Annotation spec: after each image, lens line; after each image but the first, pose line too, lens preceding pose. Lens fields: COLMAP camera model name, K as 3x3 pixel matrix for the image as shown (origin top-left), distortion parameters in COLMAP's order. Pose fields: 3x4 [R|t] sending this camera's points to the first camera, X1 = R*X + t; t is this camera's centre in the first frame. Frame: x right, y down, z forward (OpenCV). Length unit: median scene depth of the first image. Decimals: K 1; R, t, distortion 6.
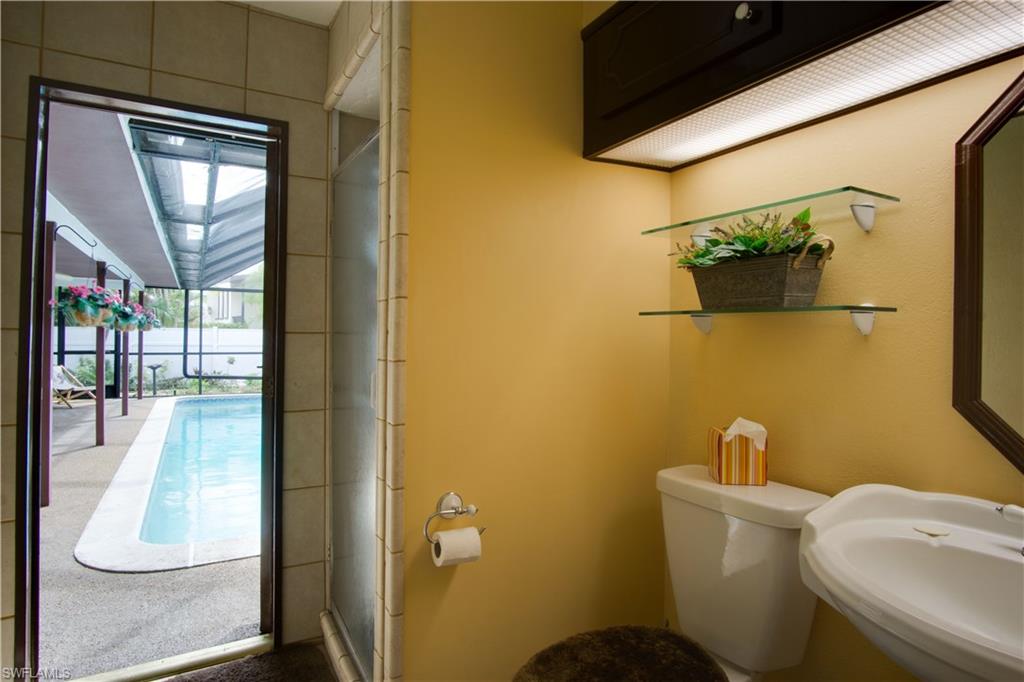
lens RADIAL K [[541.3, 0, 501.5], [0, 541.3, 329.4], [0, 0, 1]] dist [-0.027980, 0.001698]
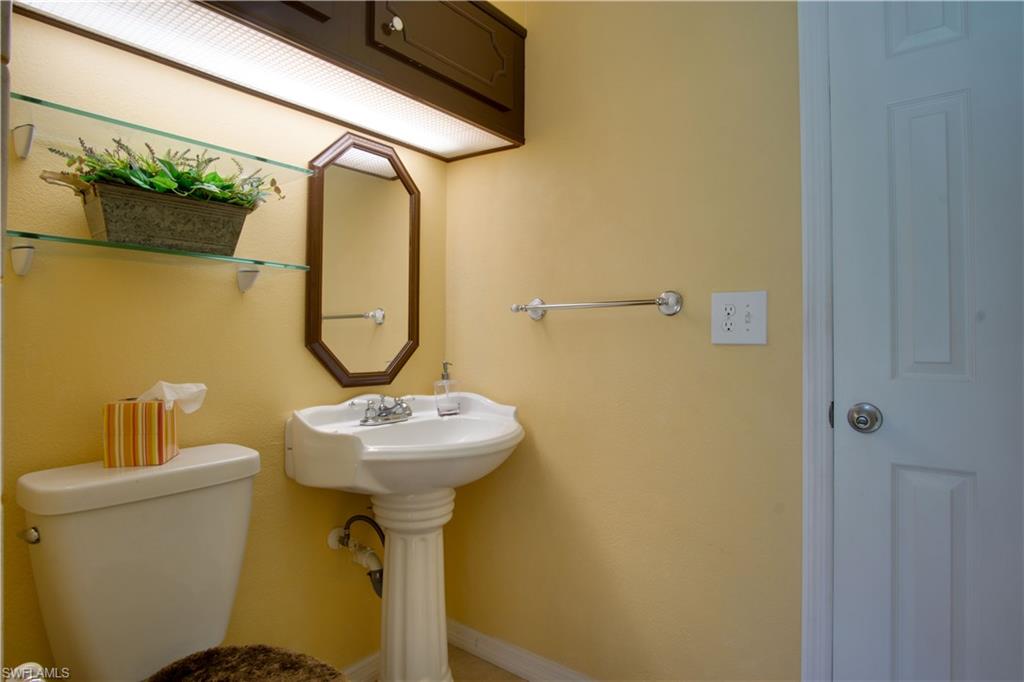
lens RADIAL K [[541.3, 0, 501.5], [0, 541.3, 329.4], [0, 0, 1]] dist [-0.027980, 0.001698]
pose [[-0.350509, -0.017054, 0.936404, -0.568604], [-0.051934, 0.998650, -0.001251, 0.062168], [-0.935118, -0.049069, -0.350921, 0.854542]]
